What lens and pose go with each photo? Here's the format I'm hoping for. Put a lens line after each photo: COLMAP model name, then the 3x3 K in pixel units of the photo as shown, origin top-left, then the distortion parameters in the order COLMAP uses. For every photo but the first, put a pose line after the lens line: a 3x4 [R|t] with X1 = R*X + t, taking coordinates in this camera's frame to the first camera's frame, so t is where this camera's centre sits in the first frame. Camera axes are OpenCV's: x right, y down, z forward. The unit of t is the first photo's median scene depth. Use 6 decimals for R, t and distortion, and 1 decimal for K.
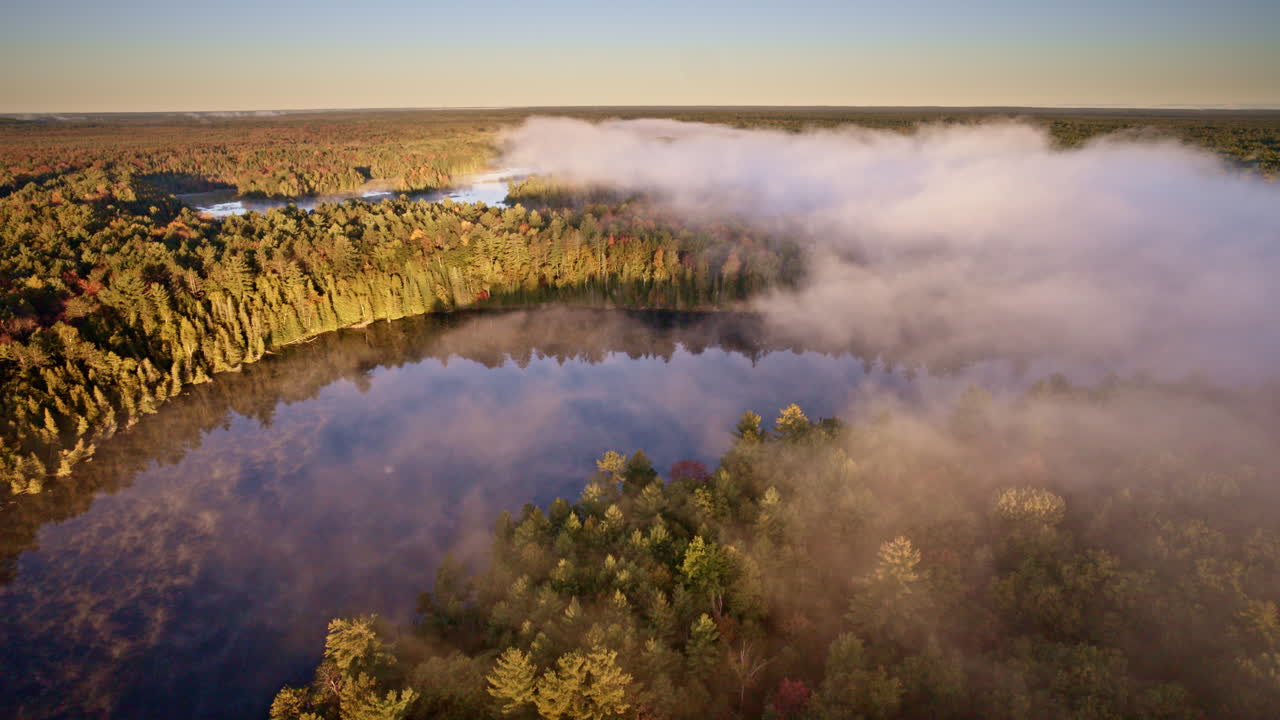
lens RADIAL K [[706.9, 0, 640.0], [0, 706.9, 360.0], [0, 0, 1]] dist [-0.051627, 0.028366]
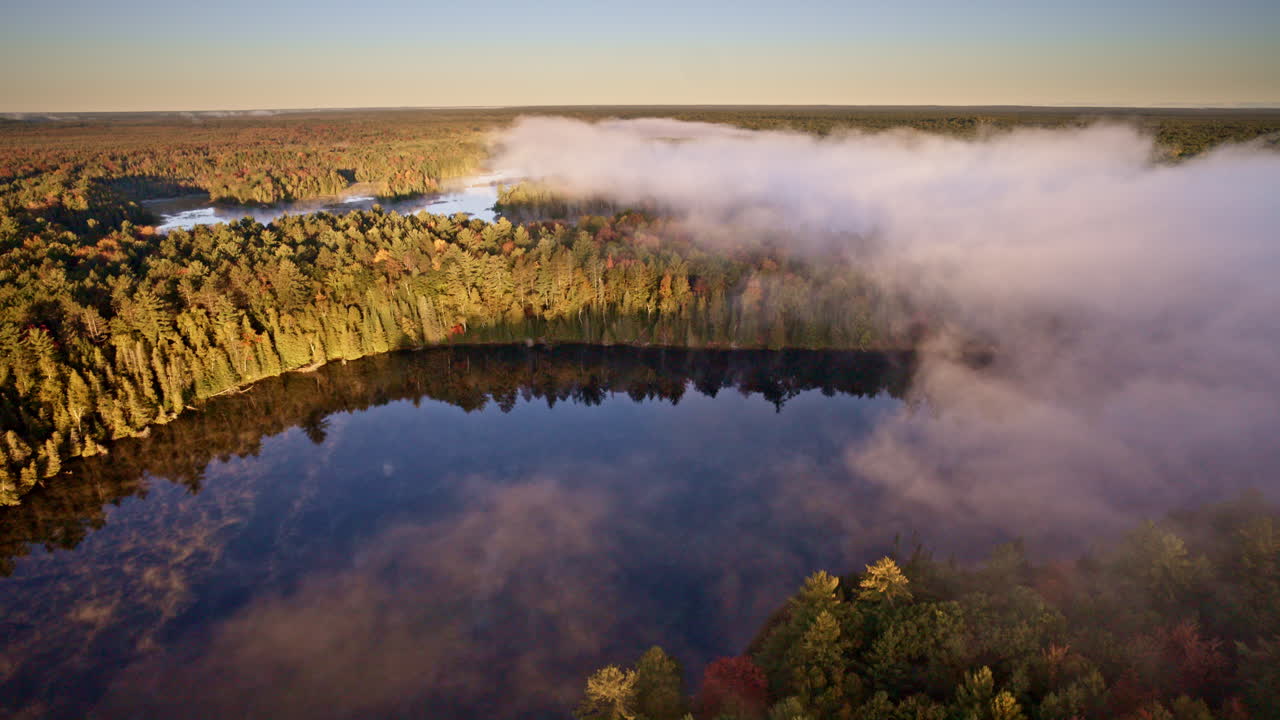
lens RADIAL K [[706.9, 0, 640.0], [0, 706.9, 360.0], [0, 0, 1]] dist [-0.051627, 0.028366]
pose [[0.999996, -0.001390, 0.002362, -0.006787], [0.001388, 0.999998, 0.001109, -0.056734], [-0.002364, -0.001106, 0.999997, 0.158162]]
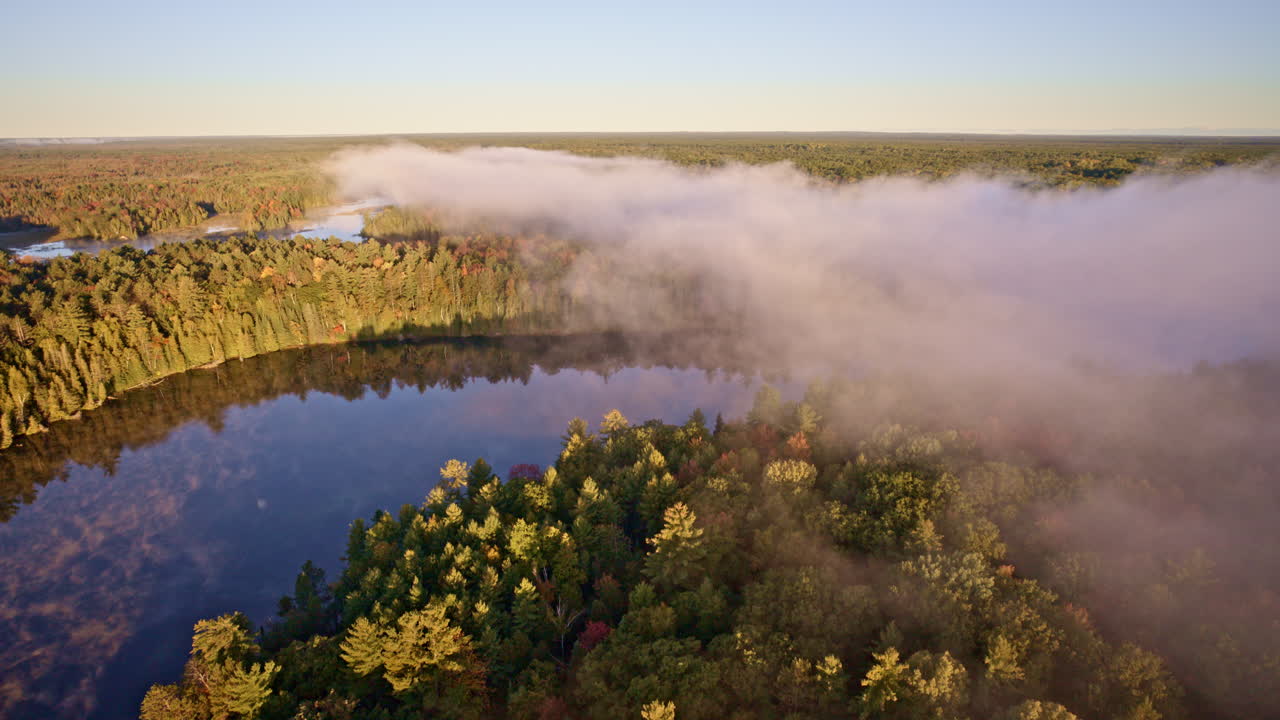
lens RADIAL K [[706.9, 0, 640.0], [0, 706.9, 360.0], [0, 0, 1]] dist [-0.051627, 0.028366]
pose [[0.983173, -0.055667, 0.173990, 0.027575], [0.061435, 0.997720, -0.027939, 0.007468], [-0.172038, 0.038158, 0.984351, -0.073917]]
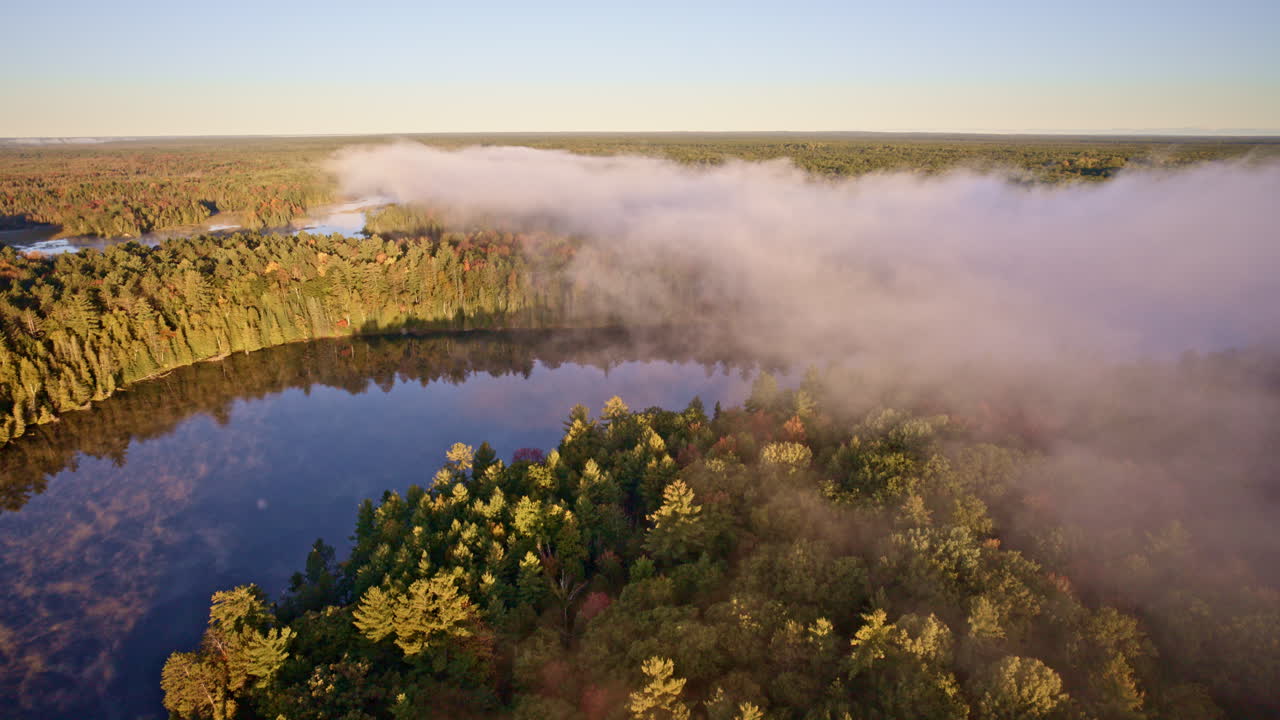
lens RADIAL K [[706.9, 0, 640.0], [0, 706.9, 360.0], [0, 0, 1]] dist [-0.051627, 0.028366]
pose [[0.983177, -0.055603, 0.173987, 0.024450], [0.061349, 0.997729, -0.027821, 0.017233], [-0.172045, 0.038027, 0.984355, -0.087235]]
